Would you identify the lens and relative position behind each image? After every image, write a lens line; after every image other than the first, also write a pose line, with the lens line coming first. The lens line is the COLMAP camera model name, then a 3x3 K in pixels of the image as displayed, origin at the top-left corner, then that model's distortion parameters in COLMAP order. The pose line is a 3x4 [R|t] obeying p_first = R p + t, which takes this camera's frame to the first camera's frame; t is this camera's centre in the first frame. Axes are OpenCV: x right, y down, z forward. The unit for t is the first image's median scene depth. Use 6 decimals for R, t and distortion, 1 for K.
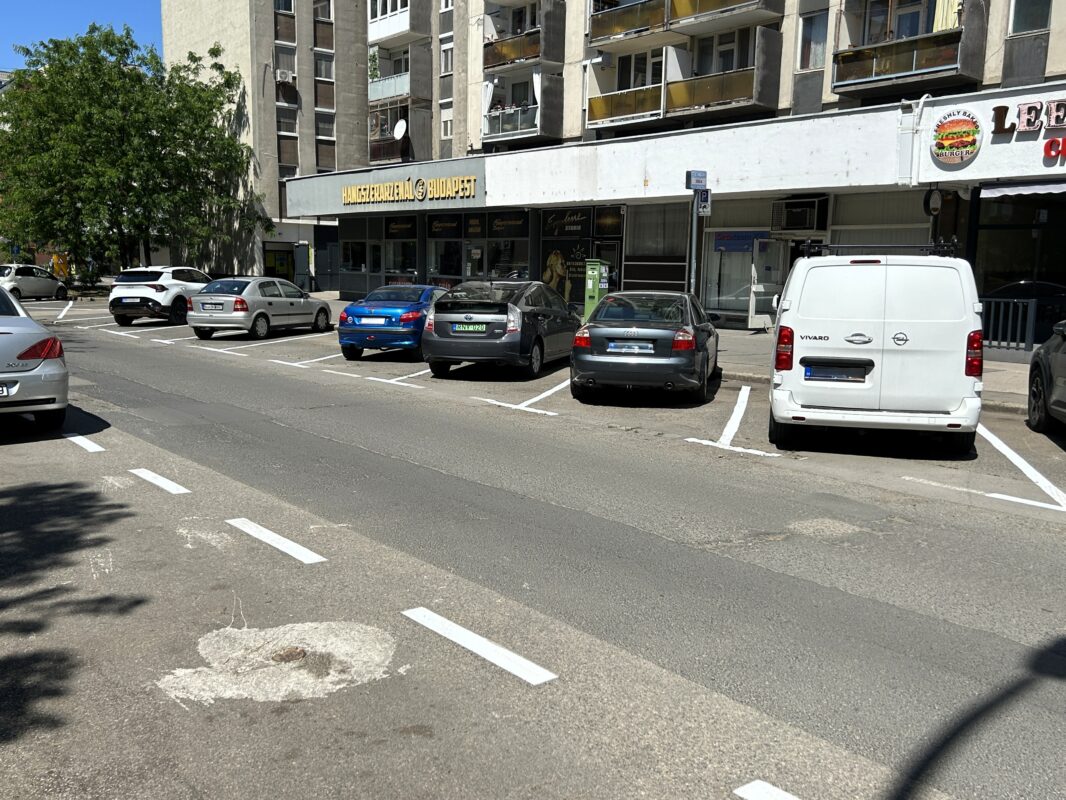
lens RADIAL K [[904.6, 0, 533.0], [0, 904.6, 400.0], [0, 0, 1]] dist [0.025273, -0.006195]
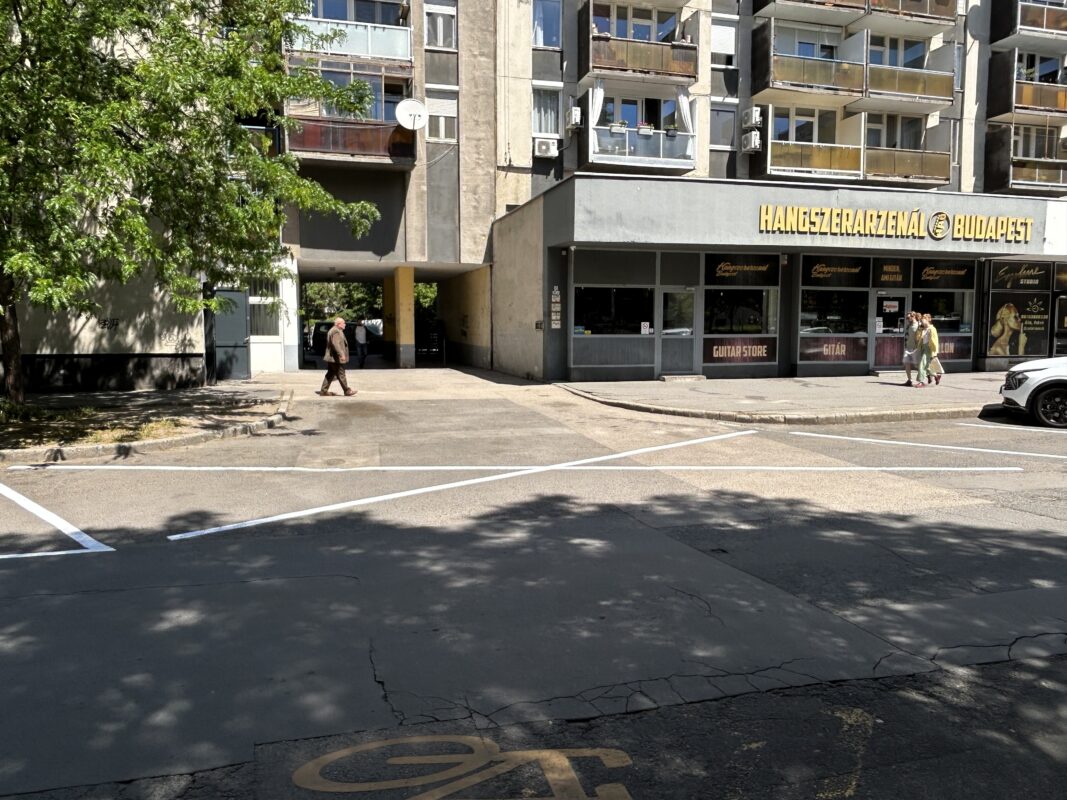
lens RADIAL K [[786.4, 0, 529.1], [0, 786.4, 395.7], [0, 0, 1]] dist [-0.000585, -0.012517]
pose [[0.443486, -0.090932, 0.891657, -0.653967], [0.142717, 0.989312, 0.029907, -0.112784], [-0.884846, 0.113991, 0.451723, 0.737693]]
